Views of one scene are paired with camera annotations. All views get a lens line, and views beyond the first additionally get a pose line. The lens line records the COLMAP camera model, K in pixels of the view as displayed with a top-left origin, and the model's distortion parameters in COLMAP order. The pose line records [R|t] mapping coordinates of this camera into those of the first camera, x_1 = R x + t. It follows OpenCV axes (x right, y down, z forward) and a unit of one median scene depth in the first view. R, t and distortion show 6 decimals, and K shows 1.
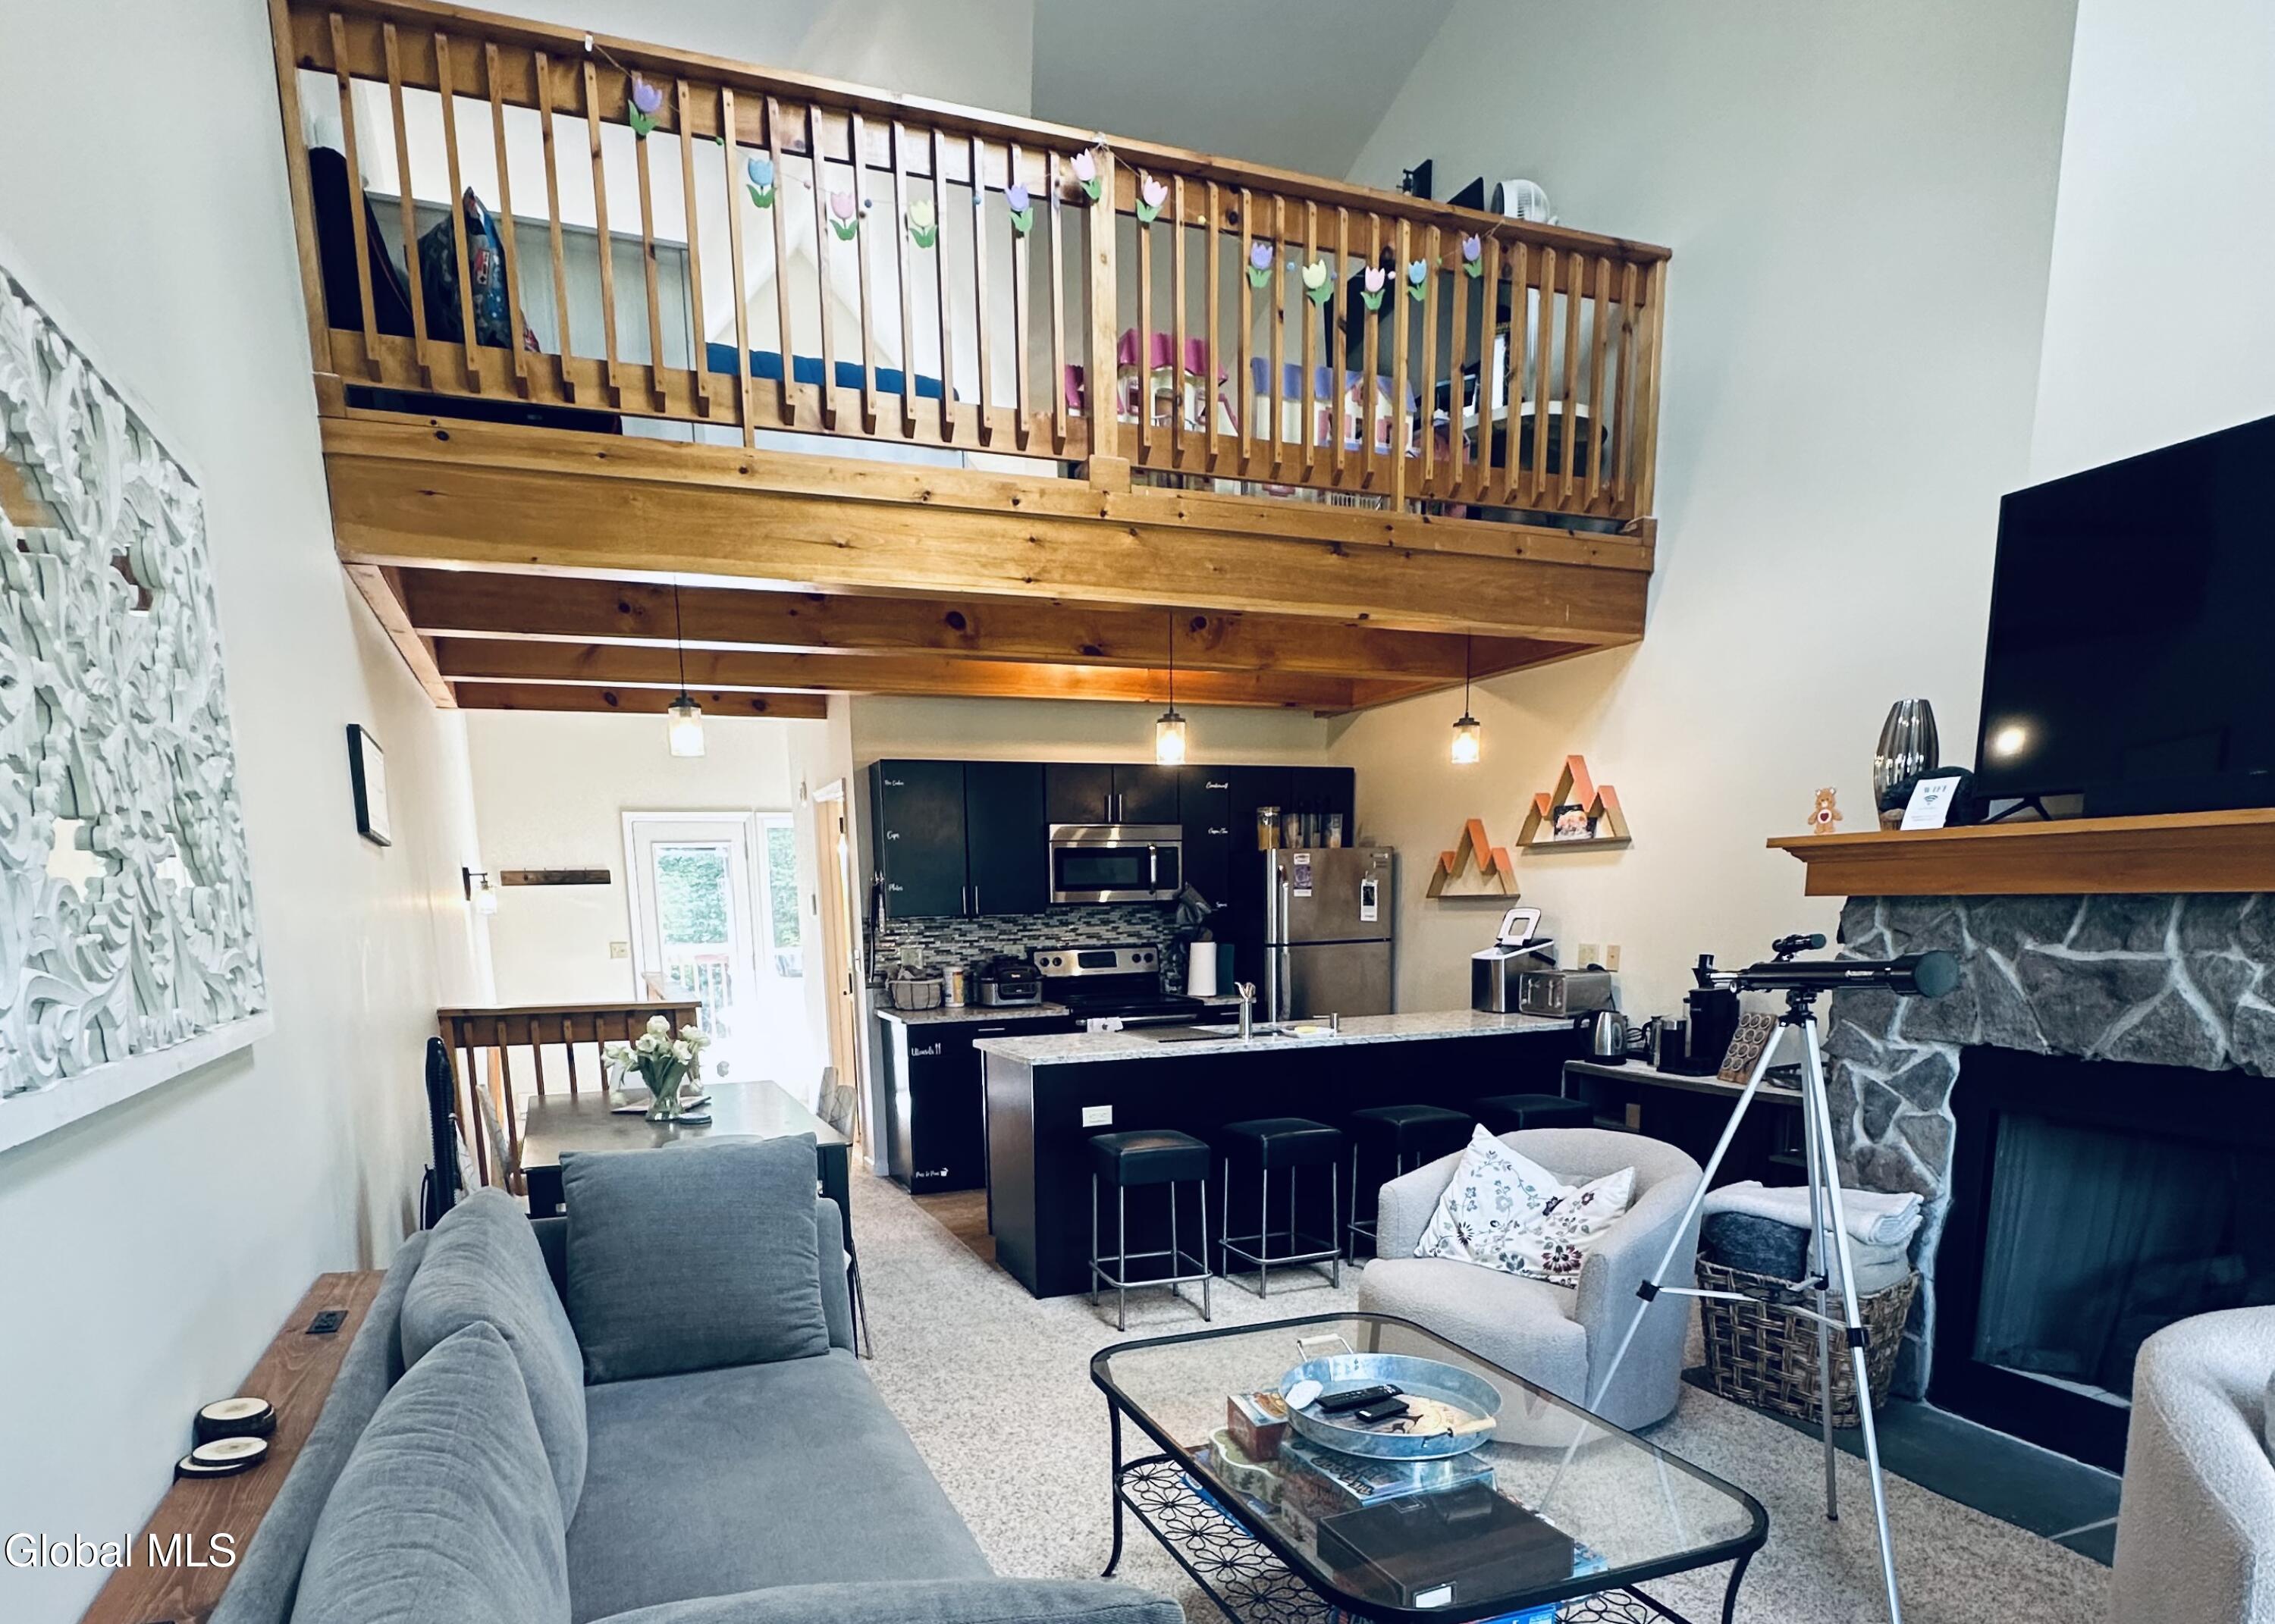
lens RADIAL K [[1279.3, 0, 1075.3], [0, 1279.3, 1156.2], [0, 0, 1]] dist [-0.014296, 0.002574]
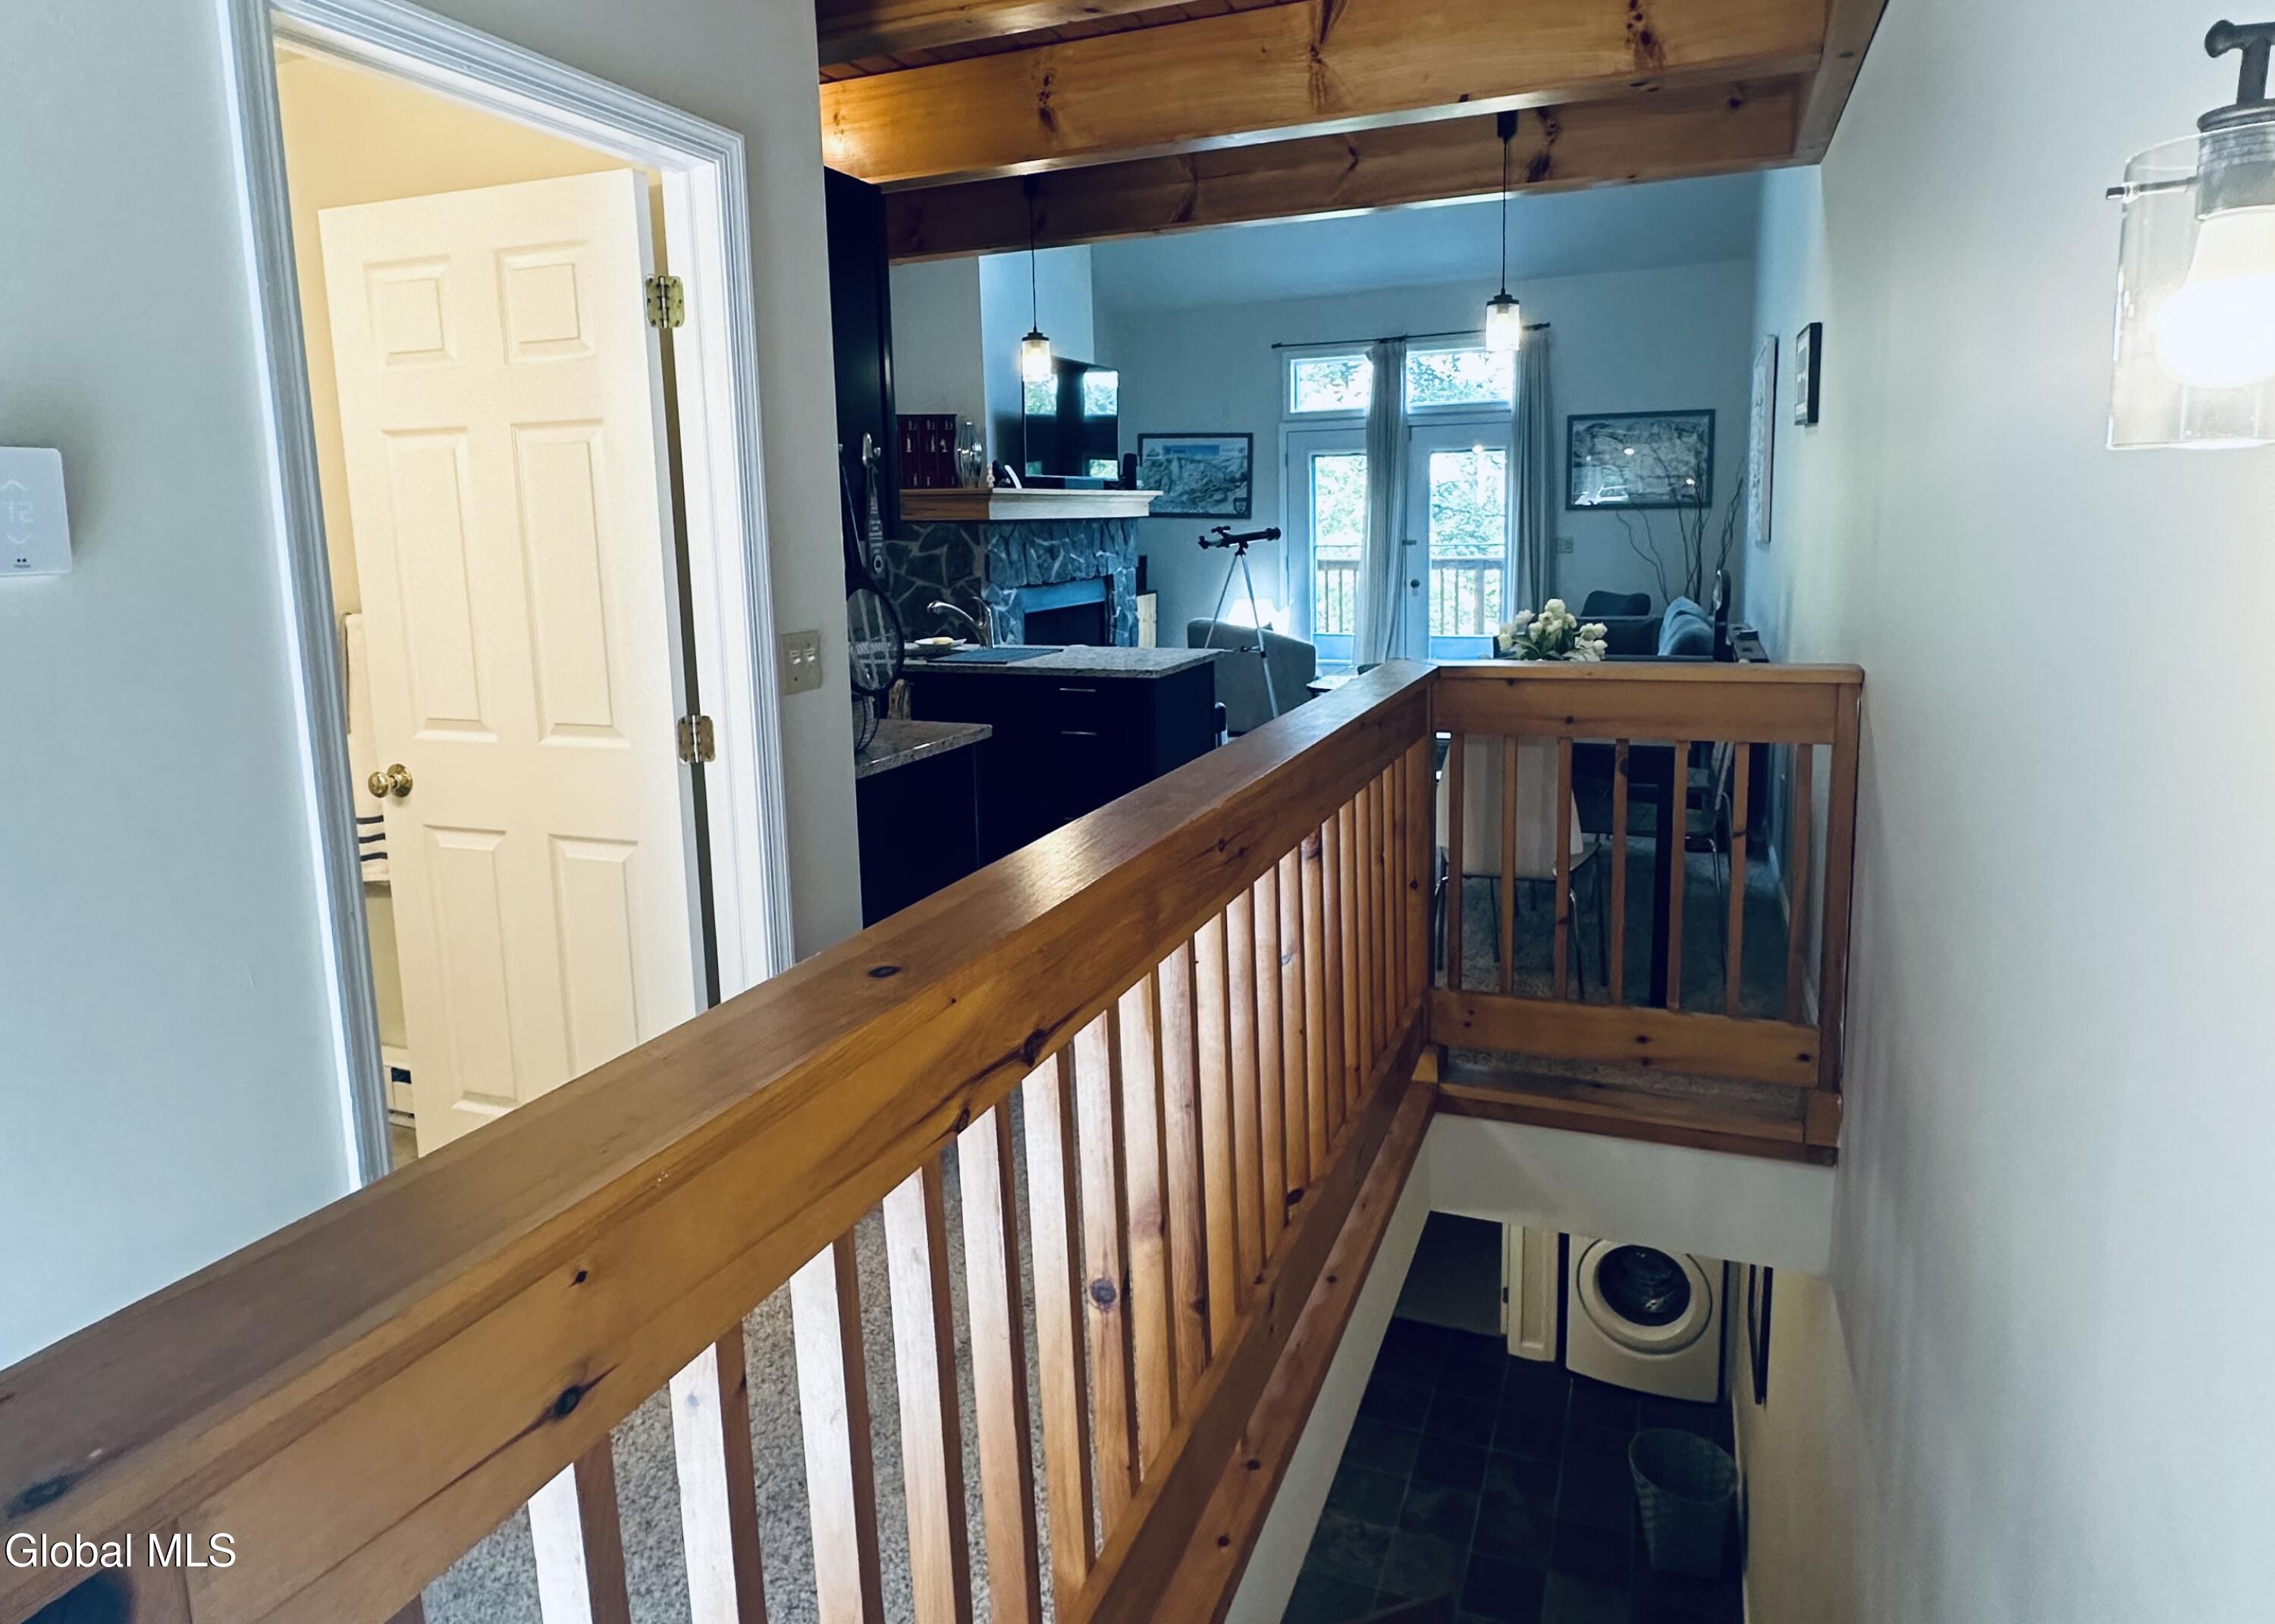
lens RADIAL K [[1289.4, 0, 1177.2], [0, 1289.4, 700.3], [0, 0, 1]] dist [-0.004278, -0.000094]
pose [[-0.742368, -0.060244, 0.667278, -0.532781], [0.165443, 0.948624, 0.269705, -0.243378], [-0.649244, 0.310617, -0.694261, 1.292361]]
